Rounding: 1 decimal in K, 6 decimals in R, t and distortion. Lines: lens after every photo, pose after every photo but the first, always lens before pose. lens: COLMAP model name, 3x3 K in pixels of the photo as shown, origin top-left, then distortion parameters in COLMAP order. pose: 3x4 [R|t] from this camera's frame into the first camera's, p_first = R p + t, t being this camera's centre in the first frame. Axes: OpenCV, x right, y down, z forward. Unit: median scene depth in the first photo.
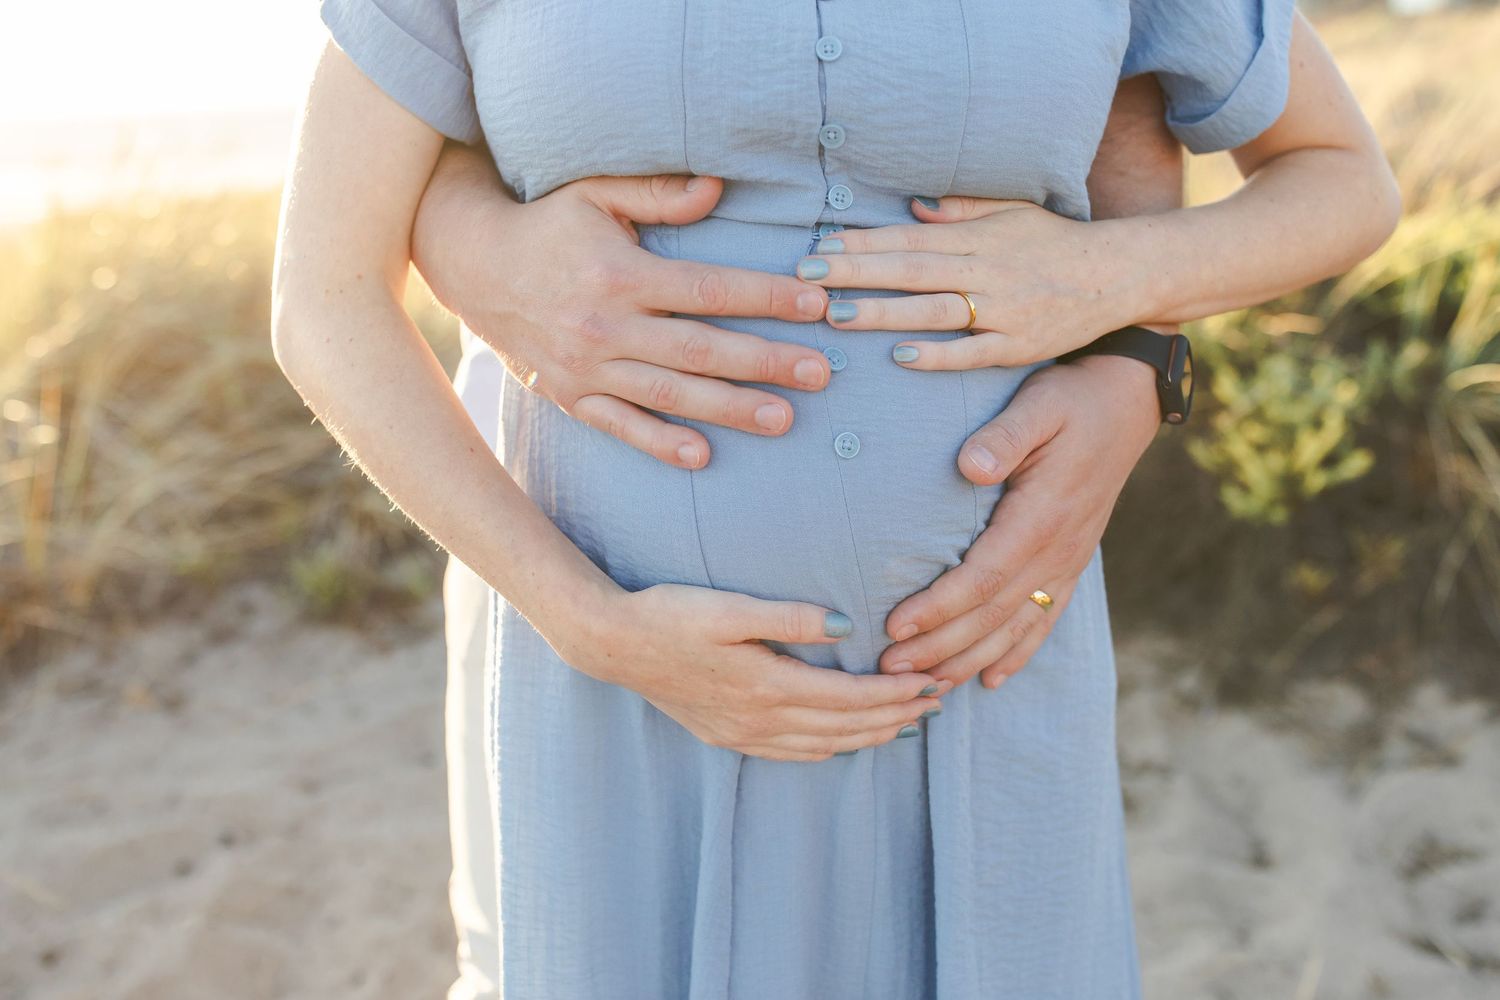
lens RADIAL K [[1454.3, 0, 746.7], [0, 1454.3, 456.4], [0, 0, 1]] dist [0.004146, 0.000000]
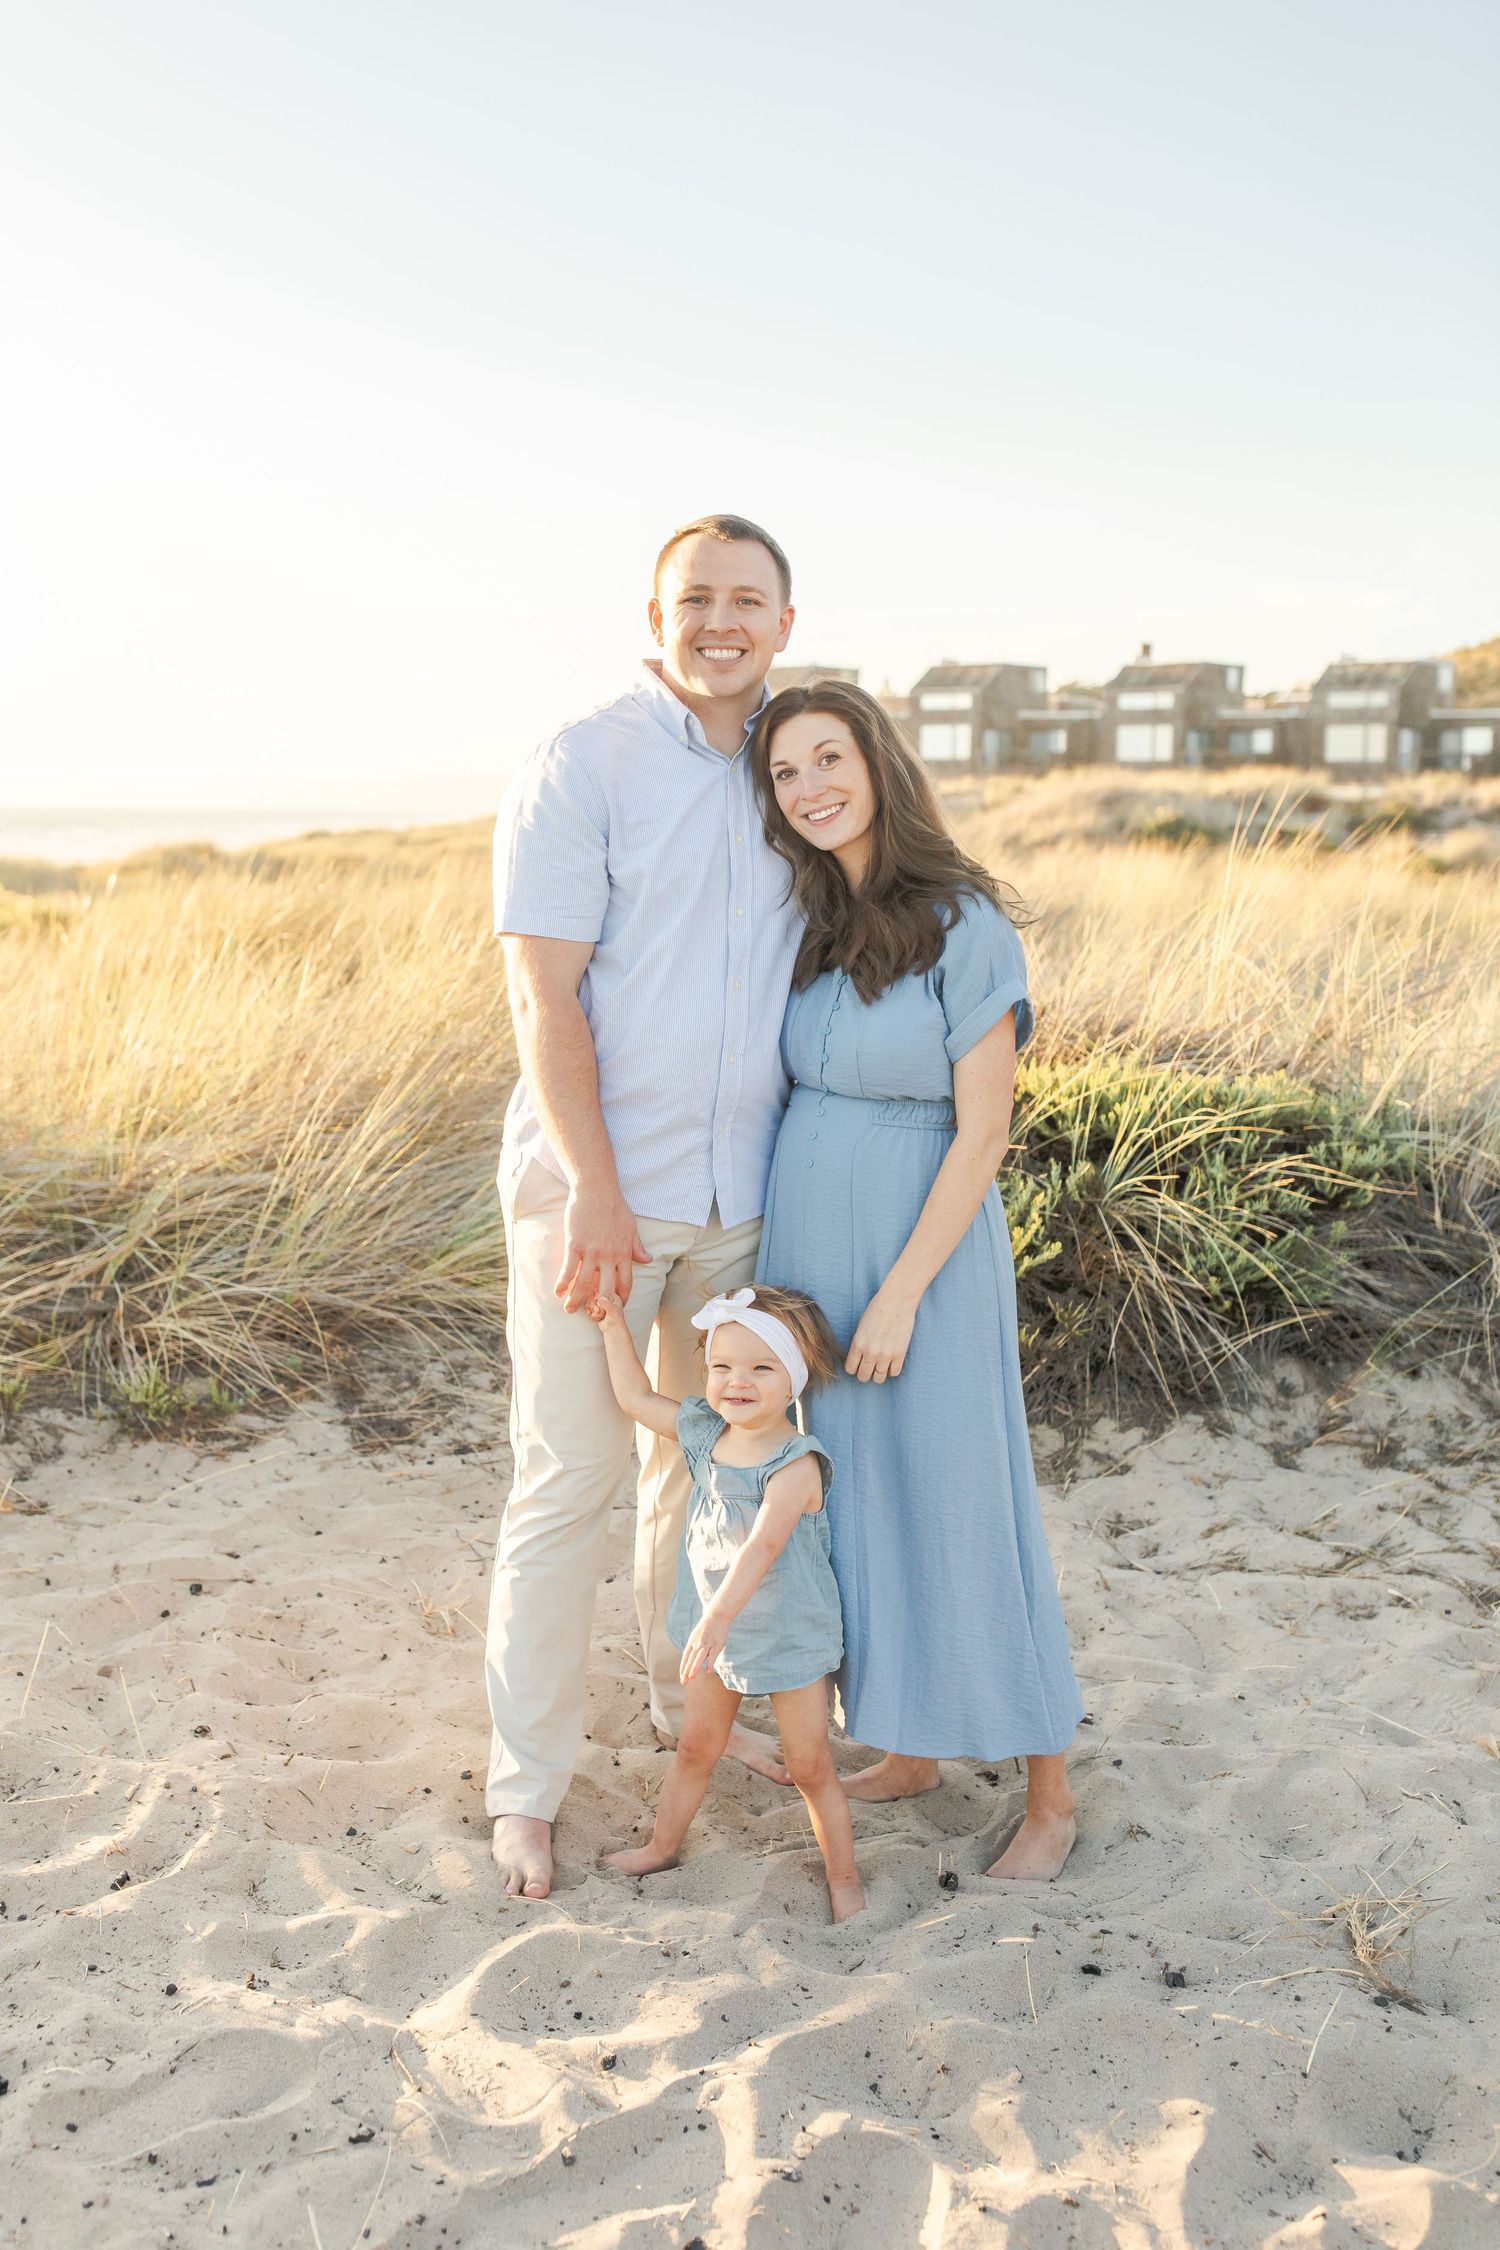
lens RADIAL K [[2181.4, 0, 712.0], [0, 2181.4, 1033.5], [0, 0, 1]] dist [0.004146, 0.000000]
pose [[0.951747, 0.014209, 0.306554, -0.489291], [0.030363, 0.989666, -0.140138, 0.077014], [-0.305378, 0.142684, 0.941481, -0.817438]]
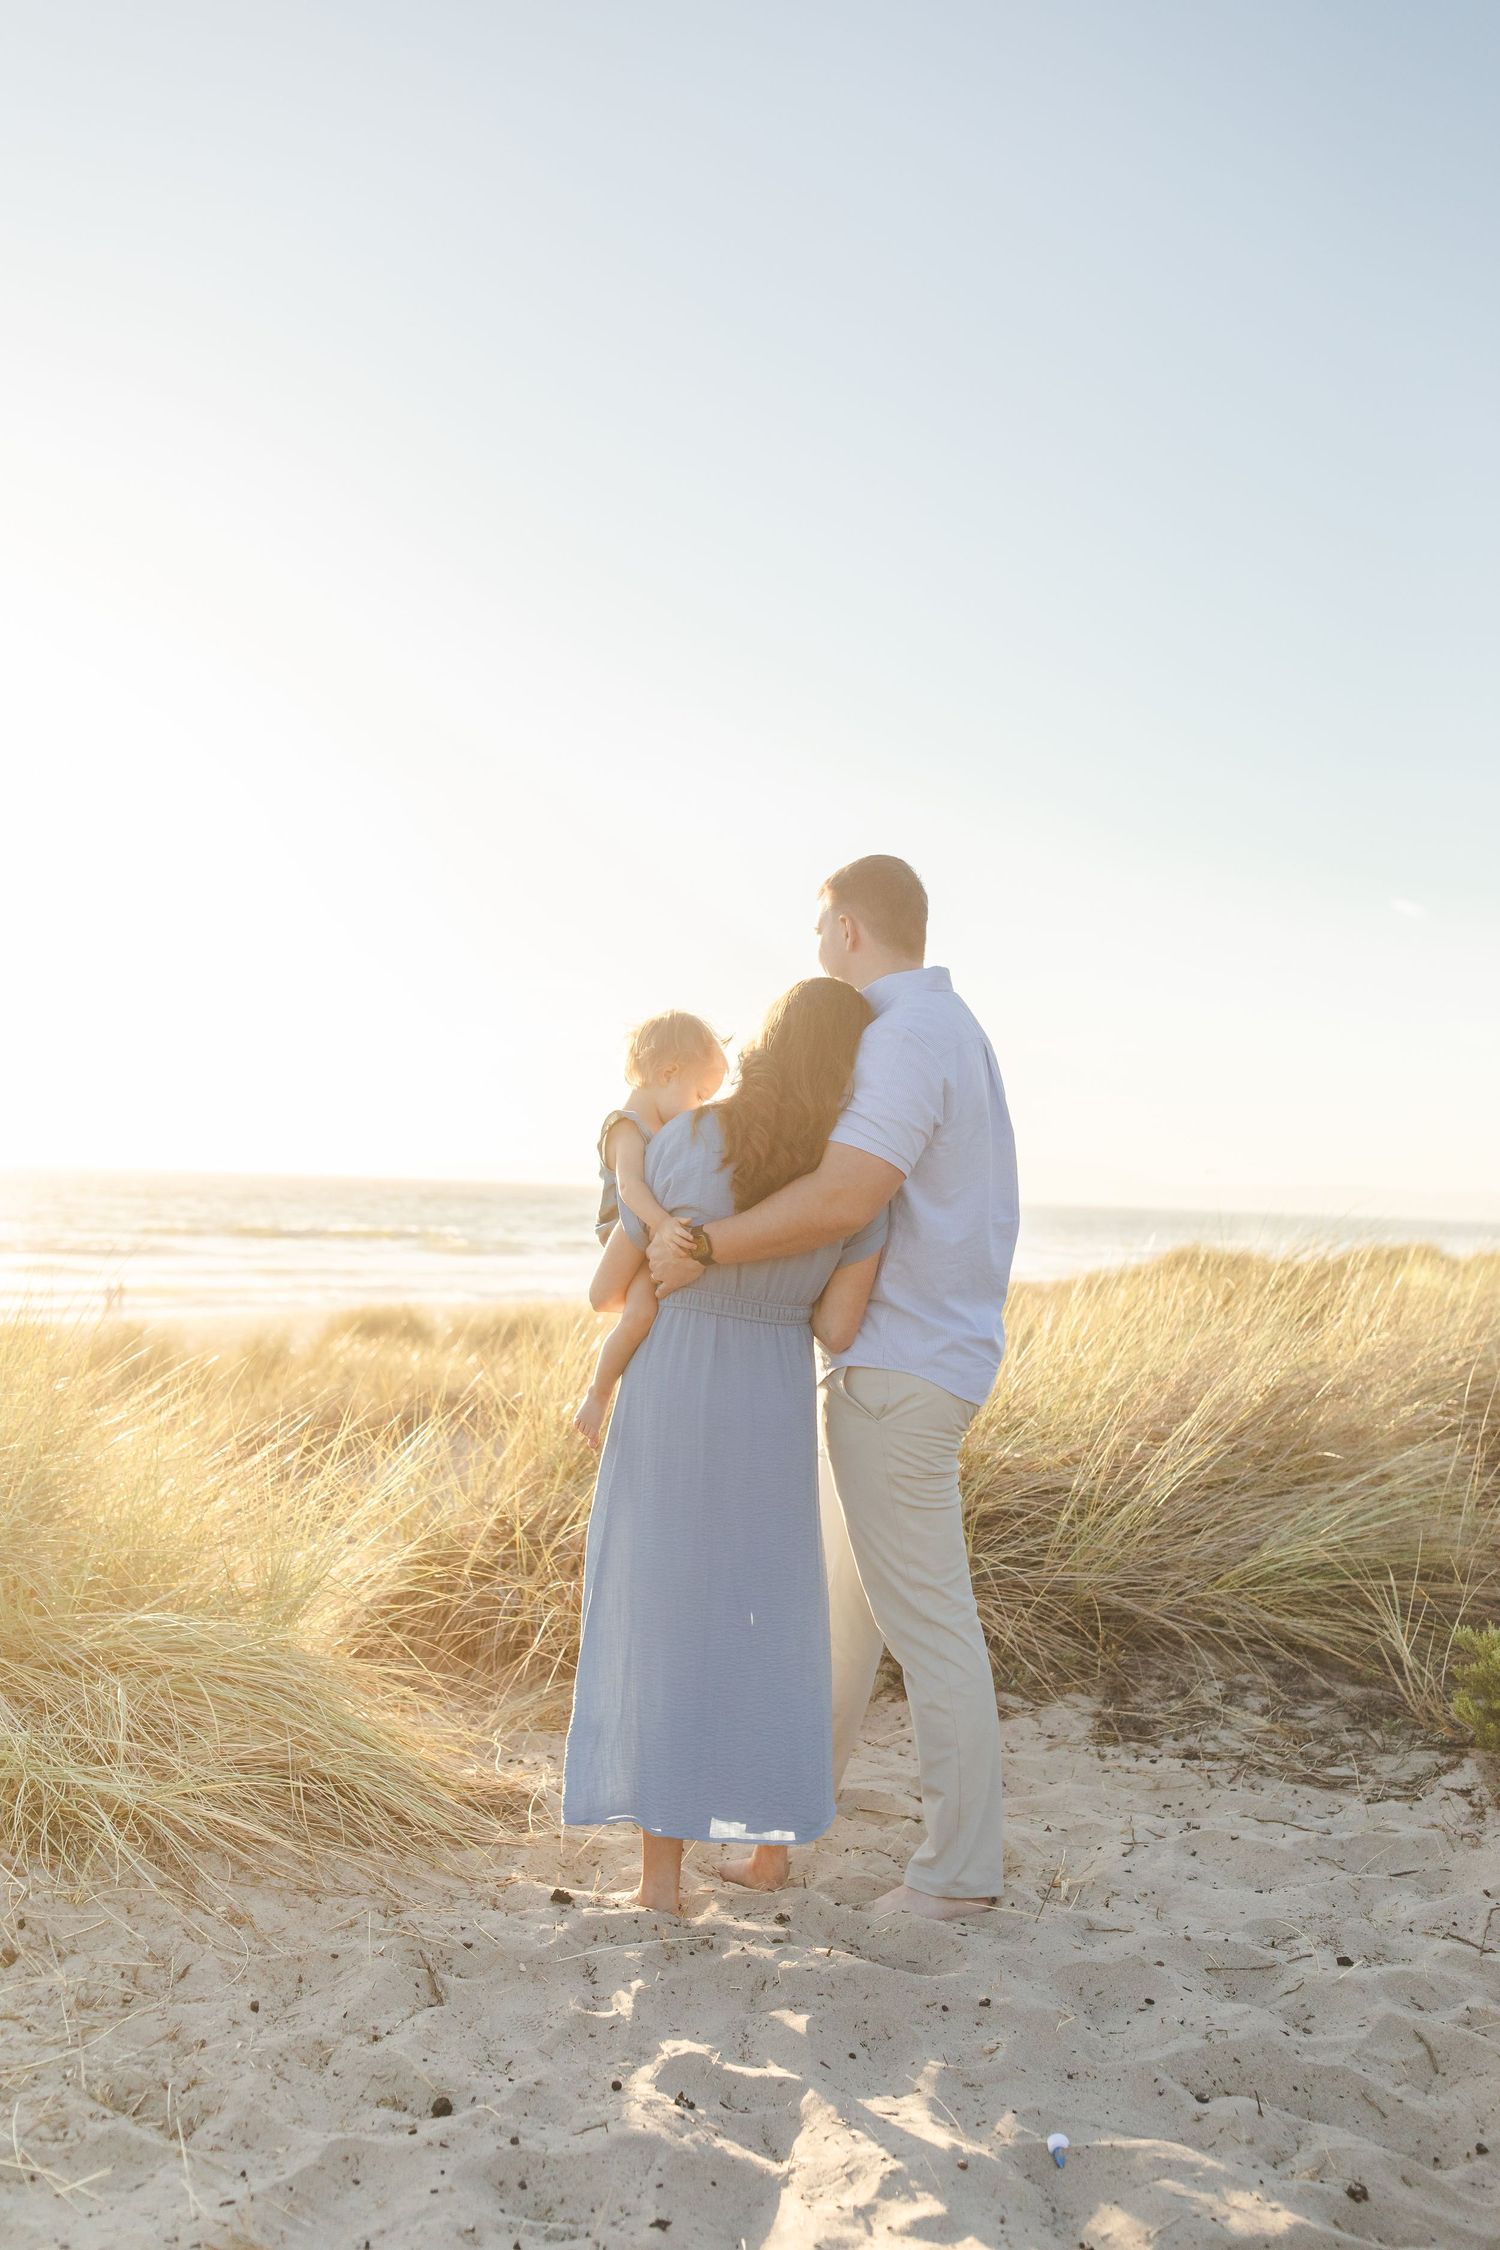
lens RADIAL K [[2181.4, 0, 680.6], [0, 2181.4, 1021.4], [0, 0, 1]] dist [0.004146, 0.000000]
pose [[0.962865, 0.050786, -0.265164, -0.044518], [-0.131610, 0.945842, -0.296750, 0.185519], [0.235732, 0.320629, 0.917402, -0.986347]]
